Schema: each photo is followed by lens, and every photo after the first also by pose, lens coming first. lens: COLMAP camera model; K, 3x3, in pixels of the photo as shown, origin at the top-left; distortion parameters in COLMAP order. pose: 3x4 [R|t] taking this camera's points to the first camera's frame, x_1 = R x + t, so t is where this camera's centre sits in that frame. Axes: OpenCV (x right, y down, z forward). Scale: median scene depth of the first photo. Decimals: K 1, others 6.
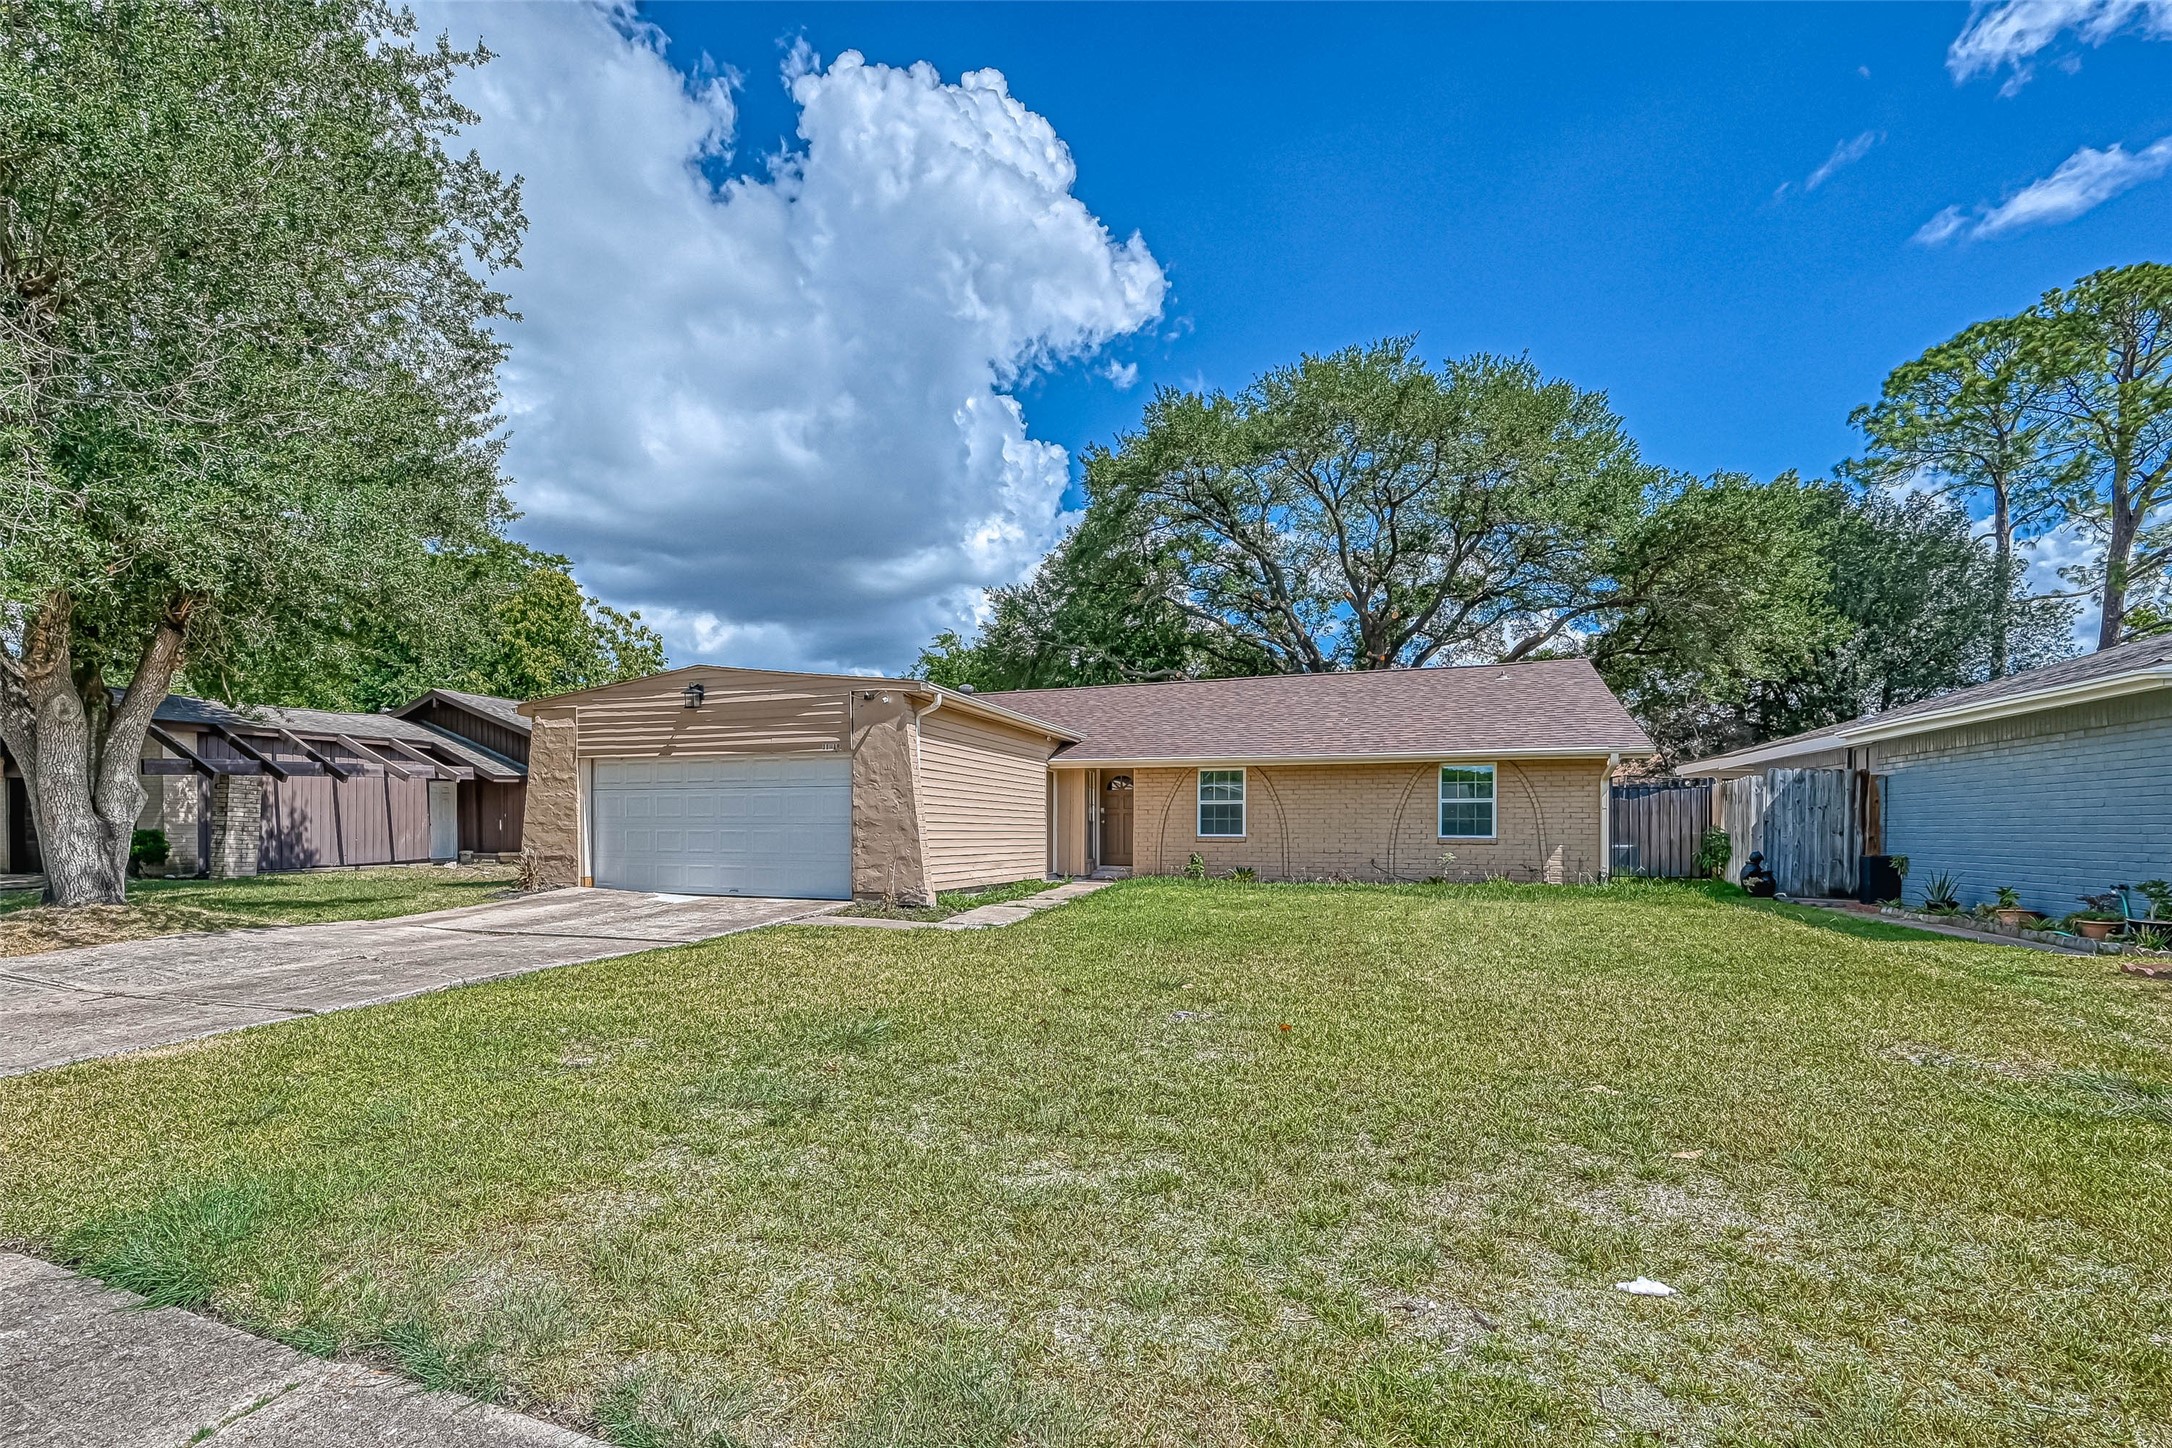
lens RADIAL K [[873.3, 0, 1045.8], [0, 873.3, 718.5], [0, 0, 1]] dist [-0.000308, 0.000242]
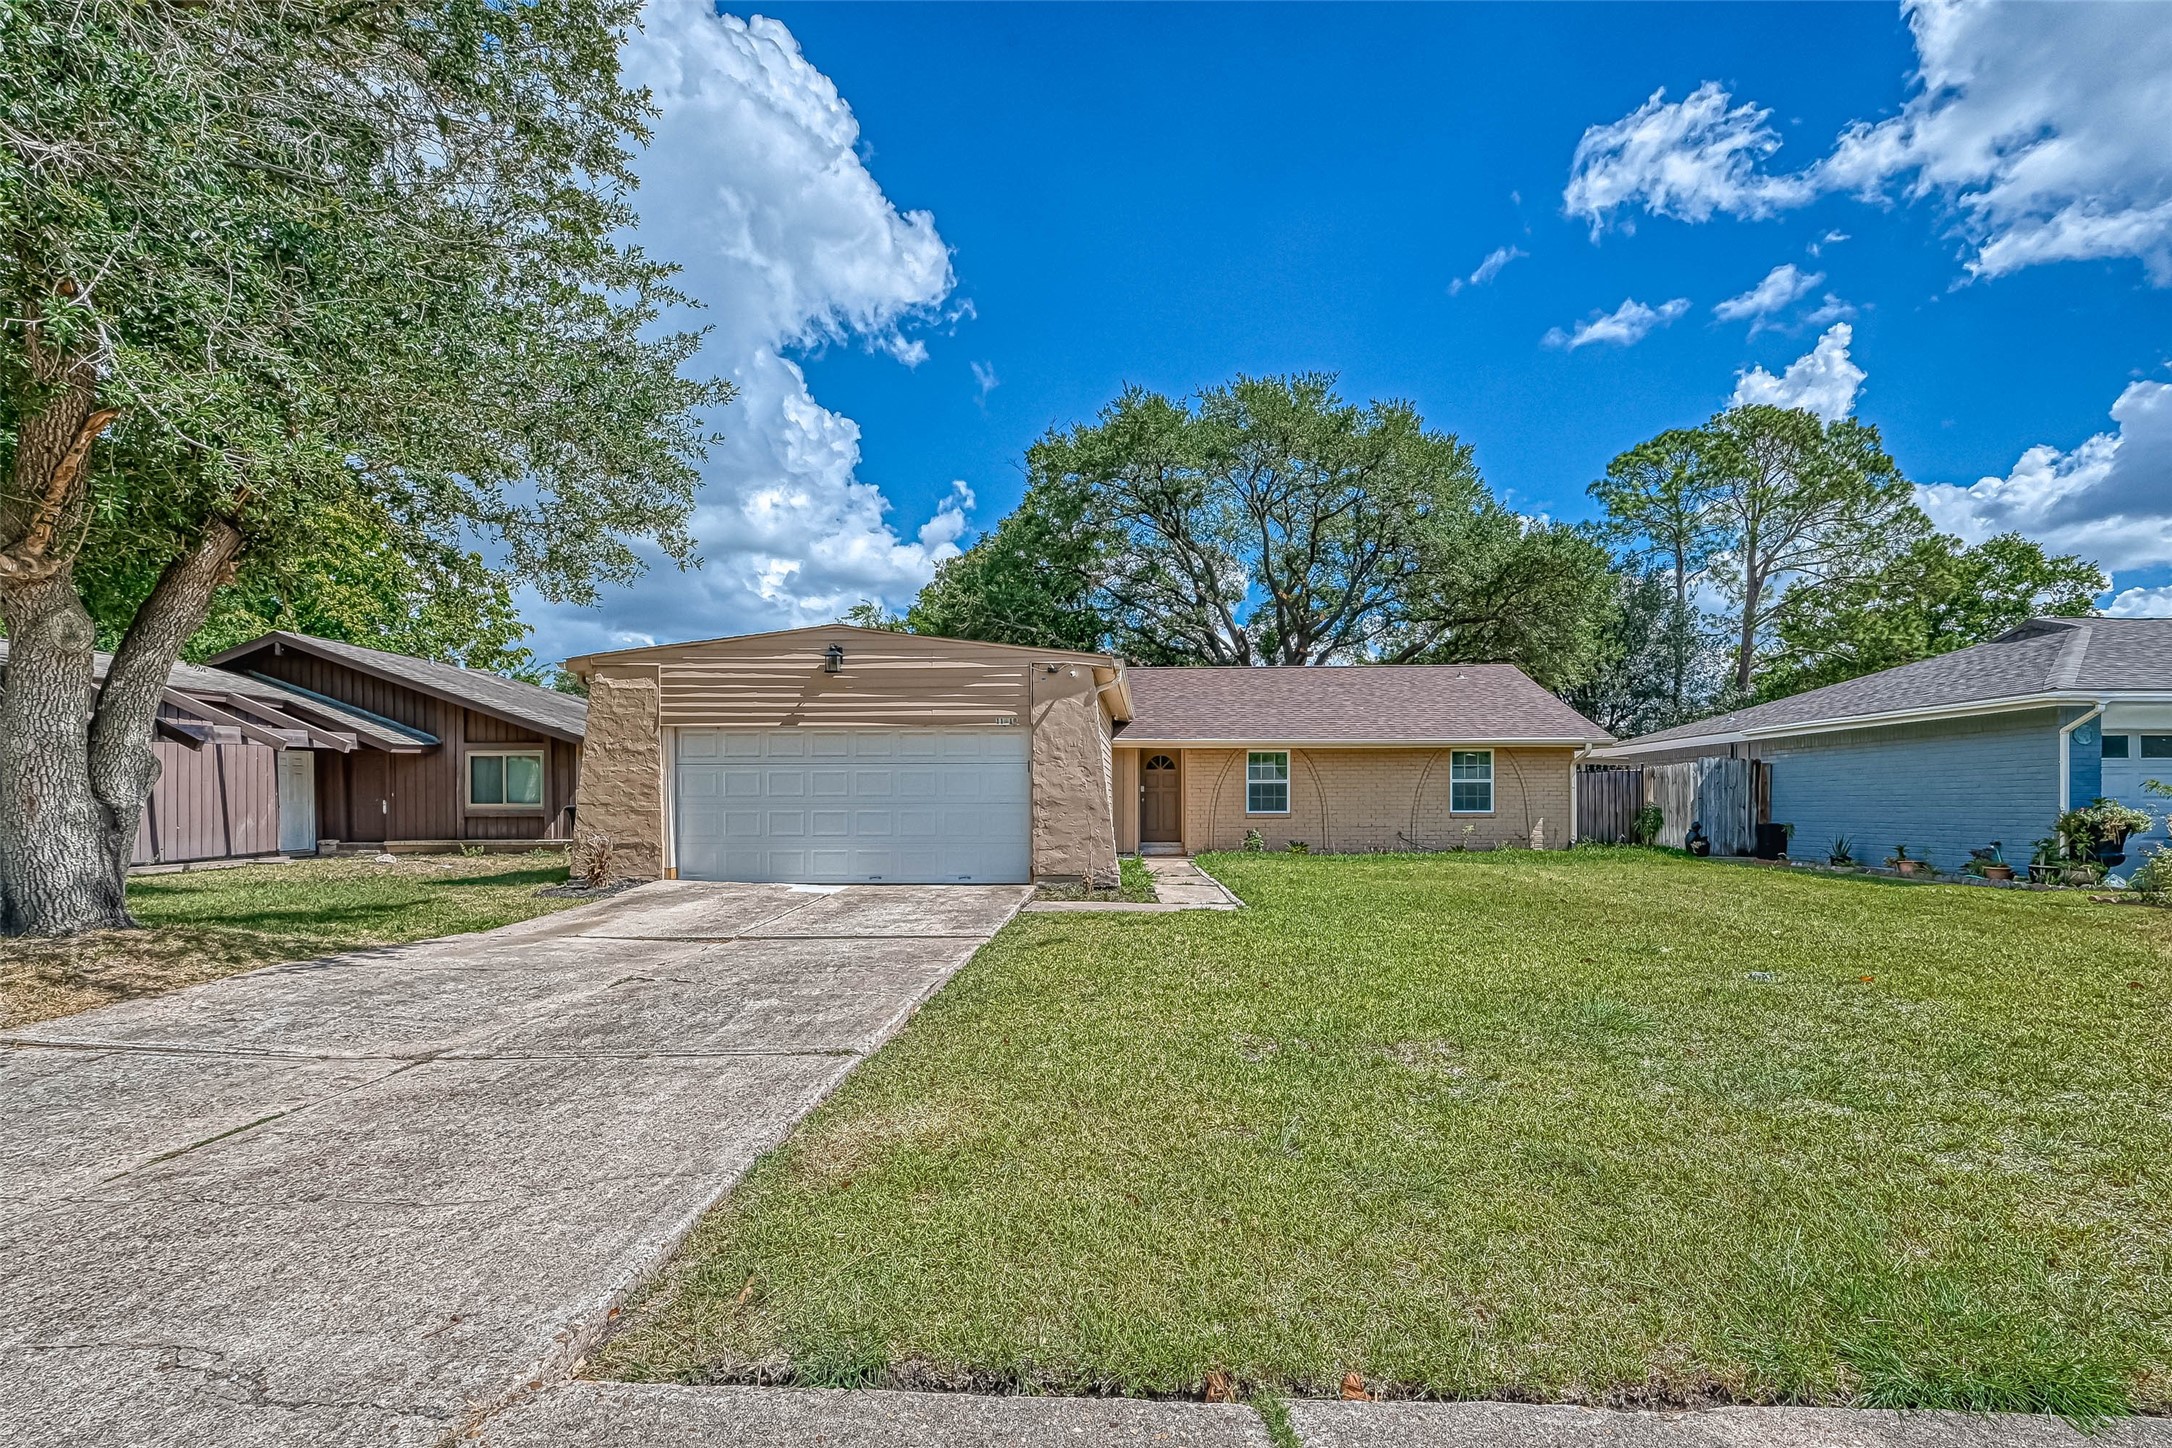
lens RADIAL K [[852.5, 0, 1083.1], [0, 852.5, 723.6], [0, 0, 1]] dist [-0.000516, 0.000324]
pose [[0.948336, 0.025015, 0.316279, -0.354486], [-0.034071, 0.999152, 0.023133, 0.008751], [-0.315432, -0.032714, 0.948384, 0.084839]]
